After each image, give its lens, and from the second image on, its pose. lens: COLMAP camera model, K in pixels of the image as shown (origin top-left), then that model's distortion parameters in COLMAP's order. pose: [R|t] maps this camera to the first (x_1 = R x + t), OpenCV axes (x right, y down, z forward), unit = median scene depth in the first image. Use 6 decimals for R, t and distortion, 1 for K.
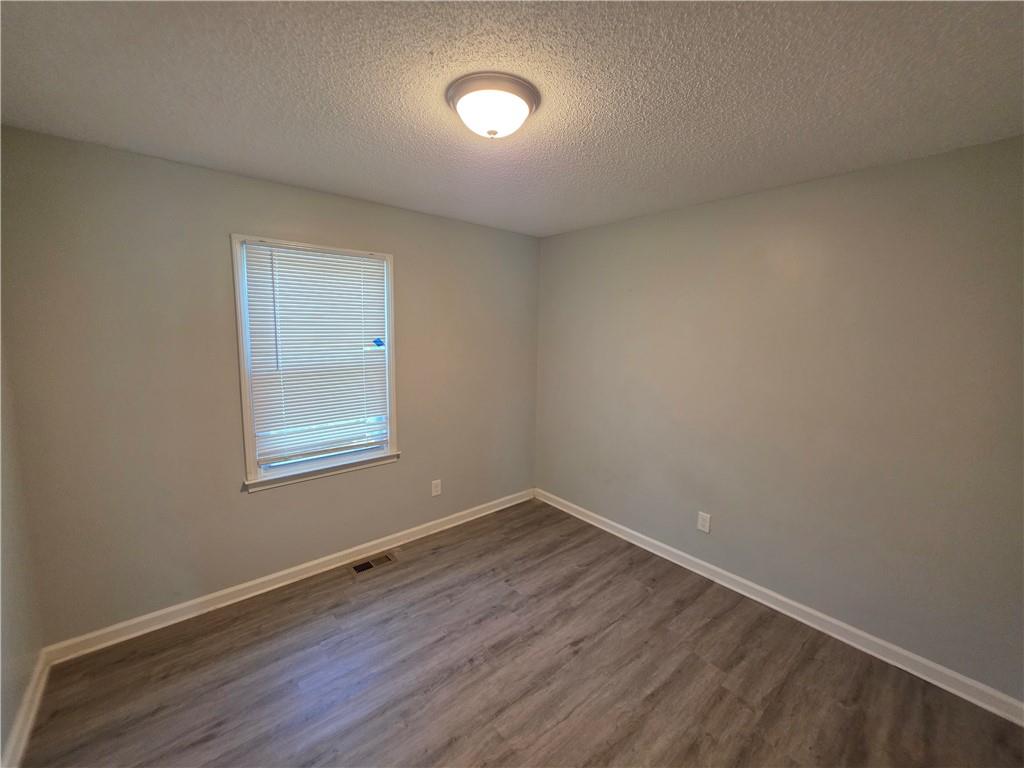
lens RADIAL K [[411.3, 0, 509.5], [0, 411.3, 379.2], [0, 0, 1]] dist [0.000826, 0.000050]
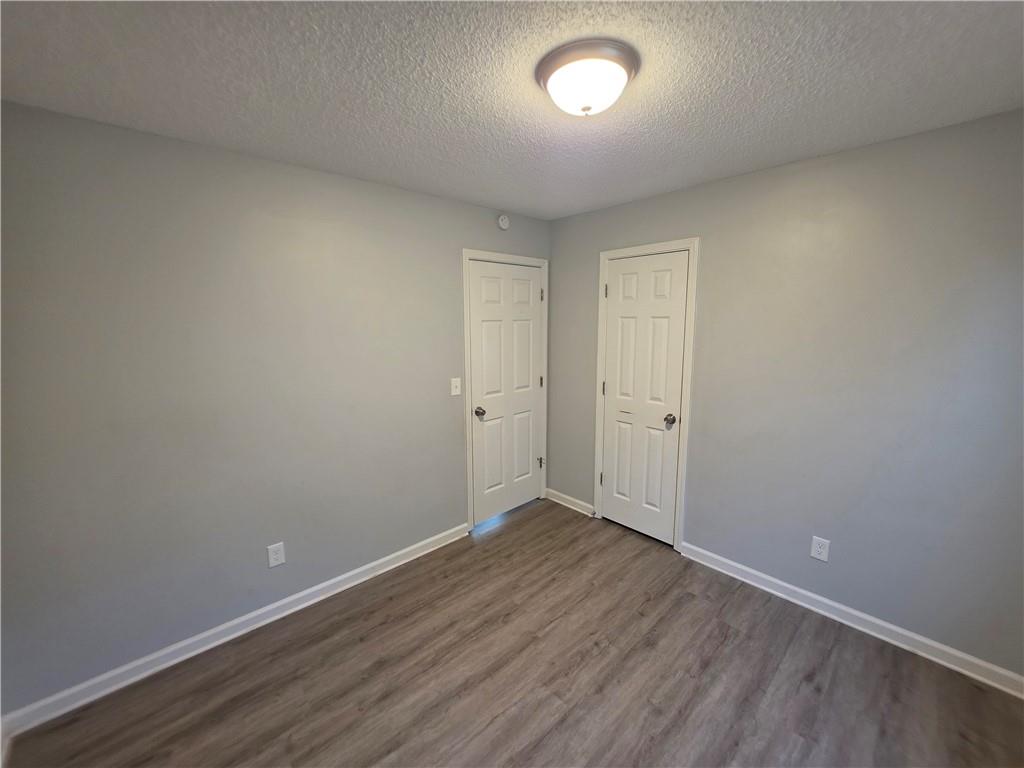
lens RADIAL K [[413.2, 0, 516.2], [0, 413.2, 378.0], [0, 0, 1]] dist [0.000809, -0.000094]
pose [[-0.998295, -0.001584, -0.058343, 0.145274], [-0.017037, 0.964004, 0.265341, -0.218162], [0.055822, 0.265882, -0.962388, 1.724341]]
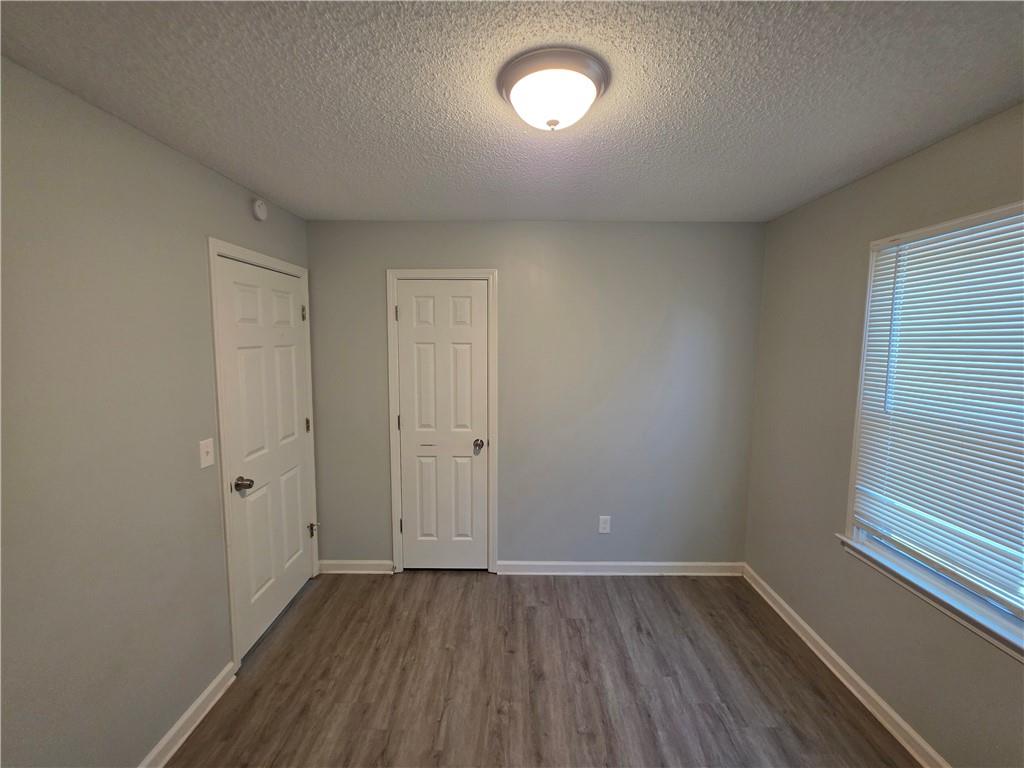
lens RADIAL K [[413.2, 0, 516.2], [0, 413.2, 378.0], [0, 0, 1]] dist [0.000809, -0.000094]
pose [[-0.642620, 0.055639, -0.764162, 0.579783], [-0.109729, 0.980395, 0.163660, -0.181004], [0.758287, 0.189022, -0.623916, 1.322086]]
